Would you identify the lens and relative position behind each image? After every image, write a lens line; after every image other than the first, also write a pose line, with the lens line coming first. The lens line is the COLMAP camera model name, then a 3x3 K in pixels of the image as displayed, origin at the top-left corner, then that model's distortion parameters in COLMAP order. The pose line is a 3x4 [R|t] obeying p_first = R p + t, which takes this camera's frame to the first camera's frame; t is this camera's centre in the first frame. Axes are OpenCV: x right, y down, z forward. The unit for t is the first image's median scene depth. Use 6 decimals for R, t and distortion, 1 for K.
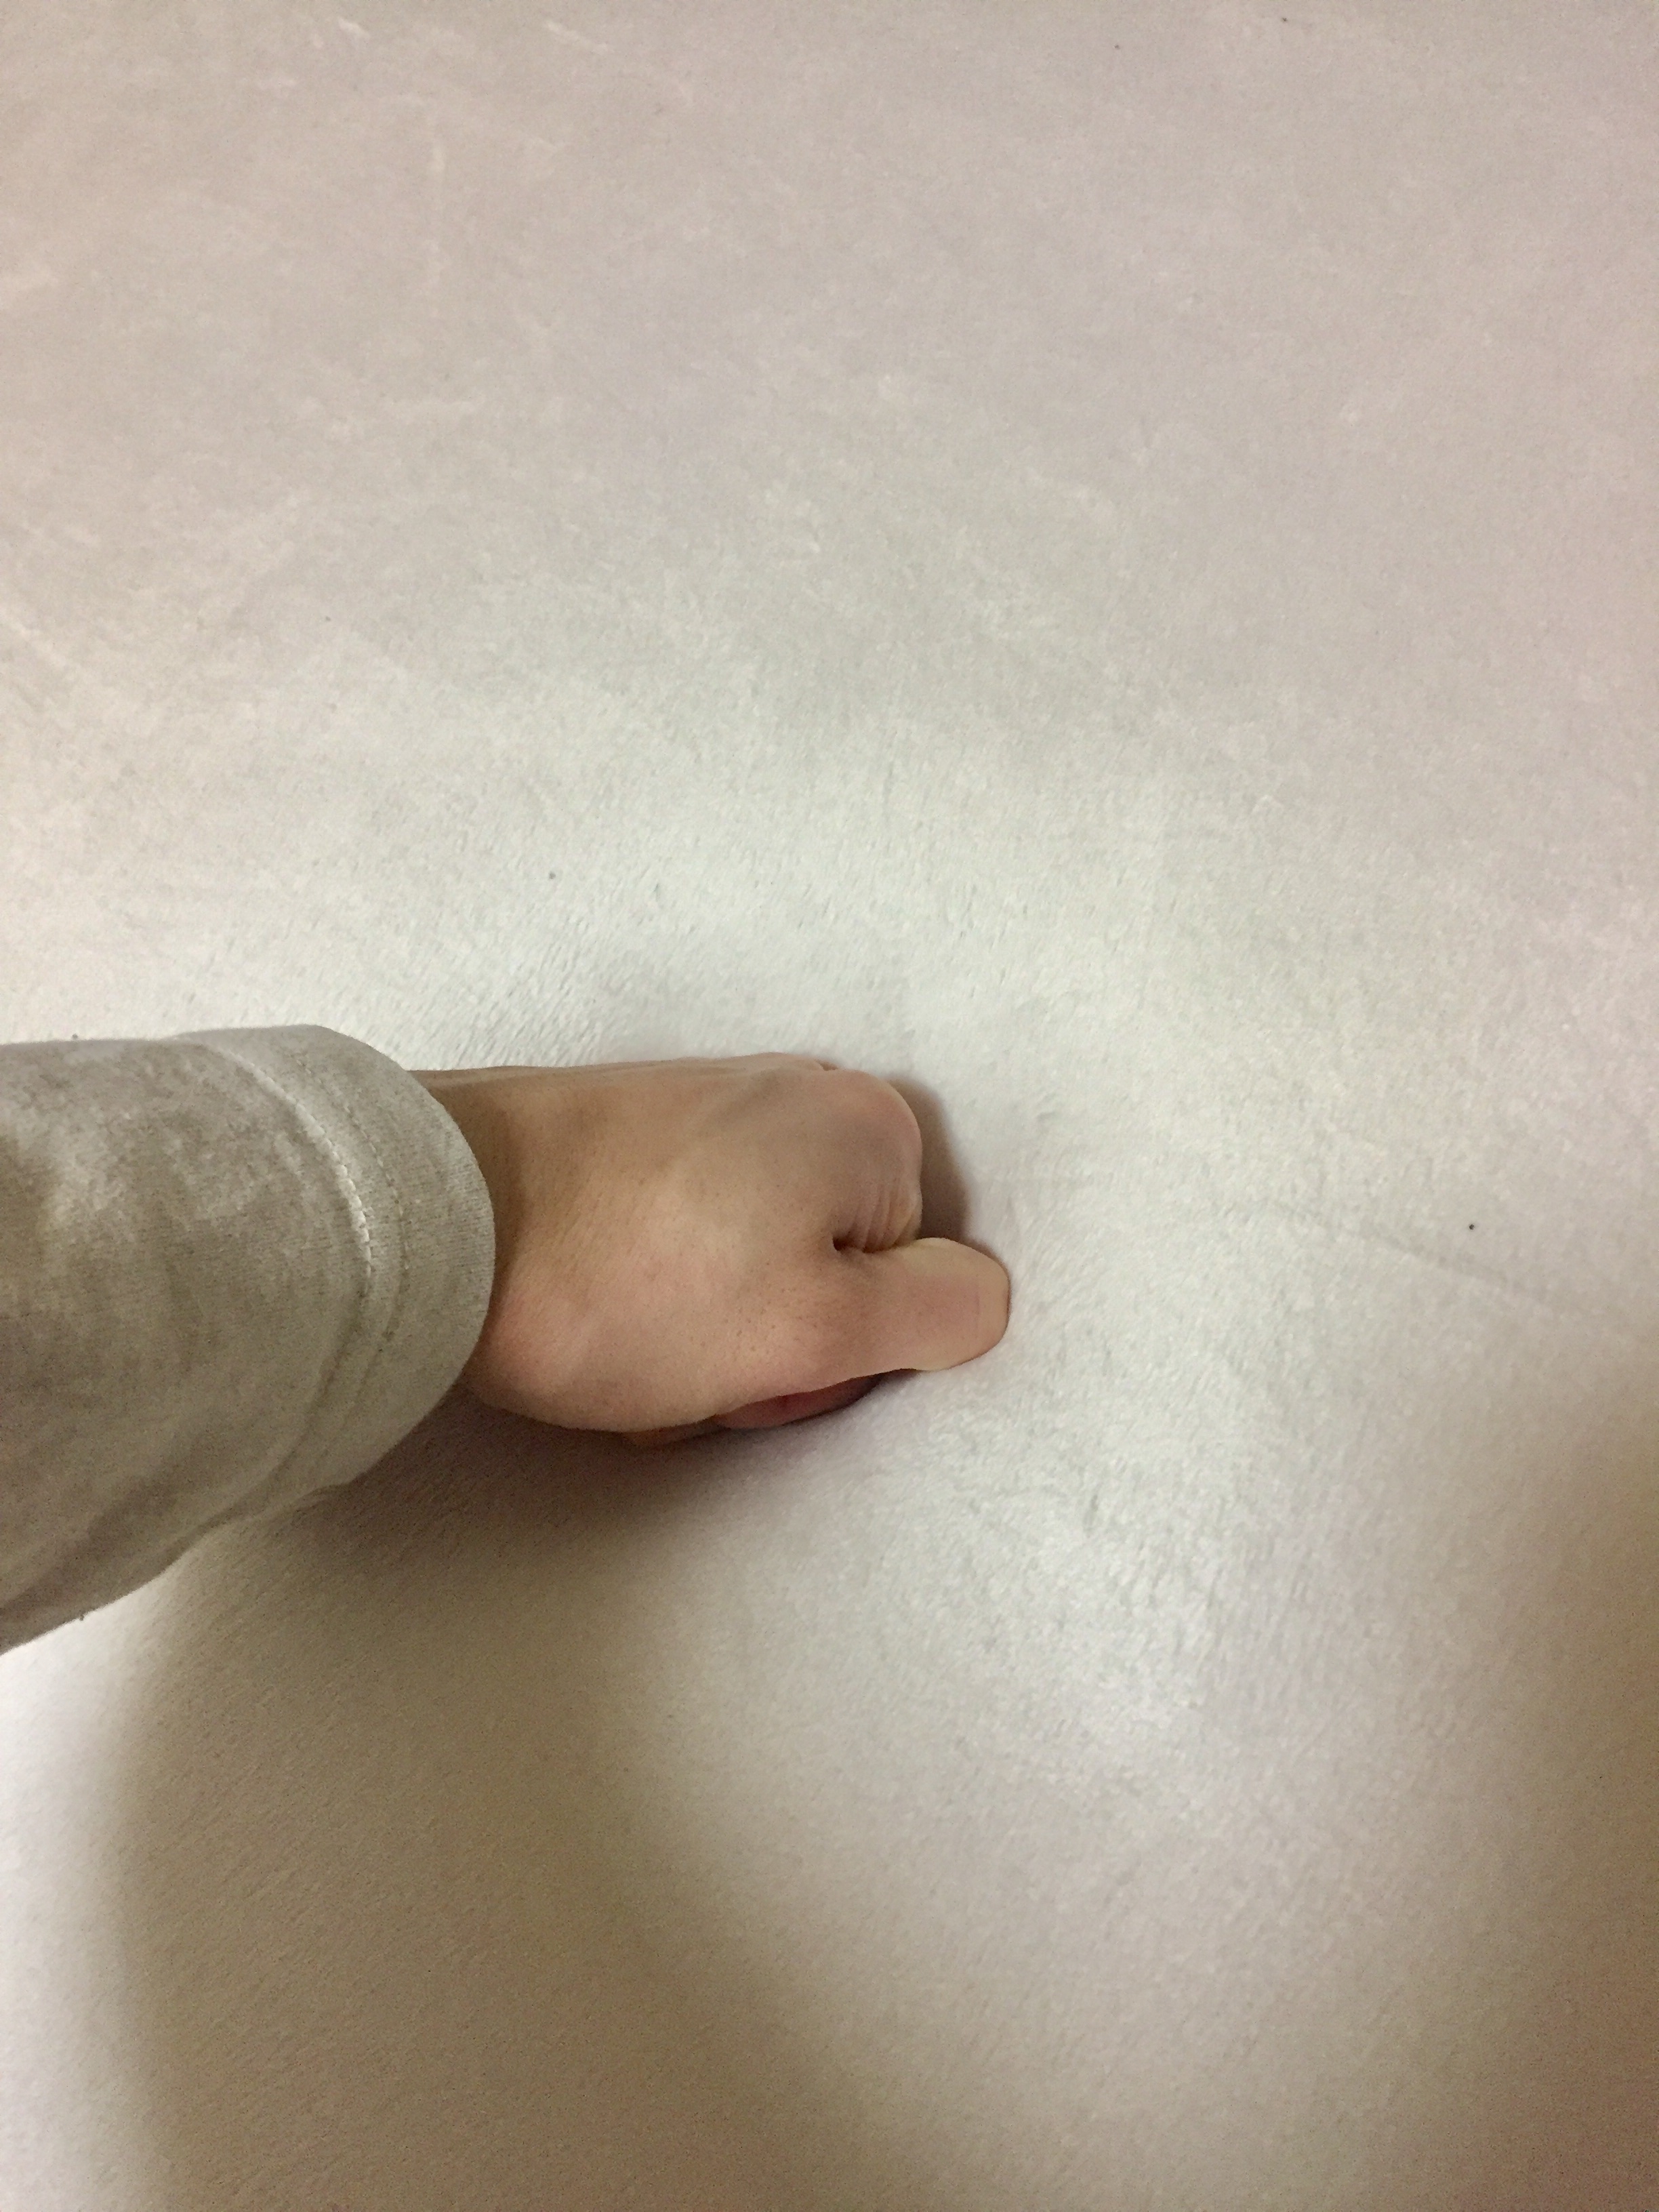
lens RADIAL K [[1907.5, 0, 822.6], [0, 1907.5, 1095.9], [0, 0, 1]] dist [0.097966, -0.138587]
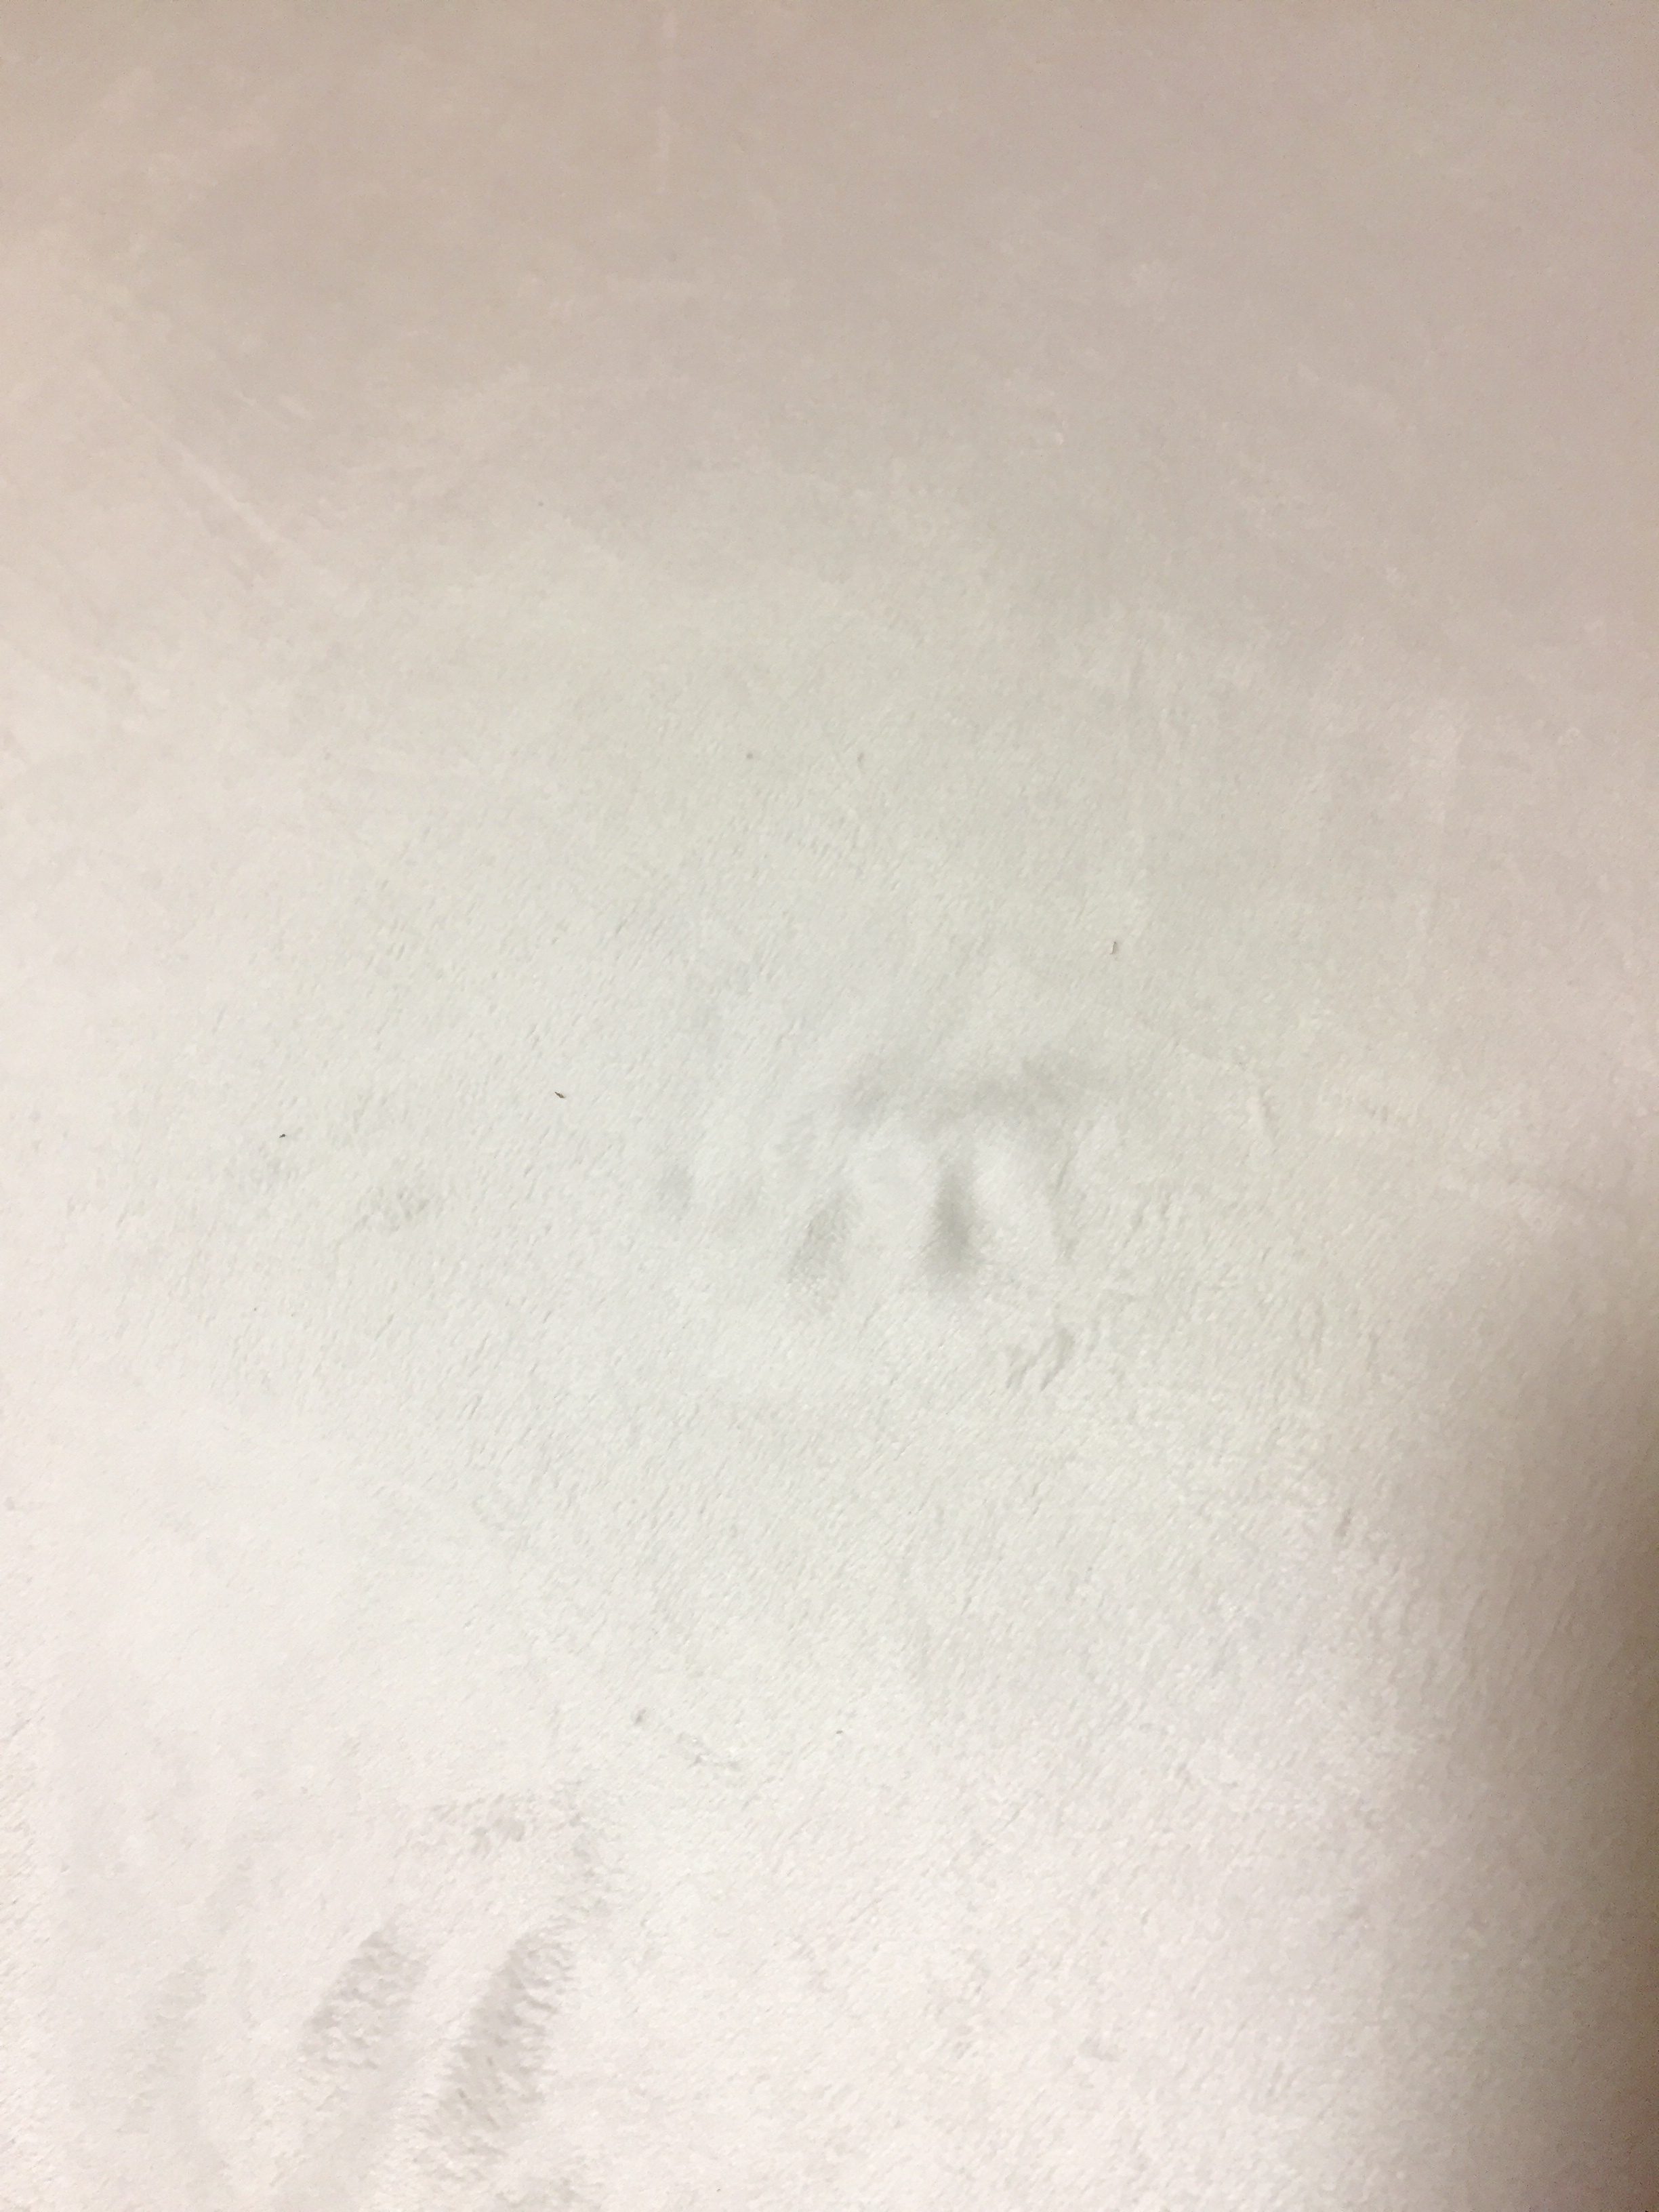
lens RADIAL K [[1034.9, 0, 823.5], [0, 1034.9, 1111.9], [0, 0, 1]] dist [-0.000826, 0.000474]
pose [[0.970228, 0.033222, -0.239906, 0.015993], [-0.053518, 0.995470, -0.078588, 0.084987], [0.236208, 0.089088, 0.967610, 0.512607]]
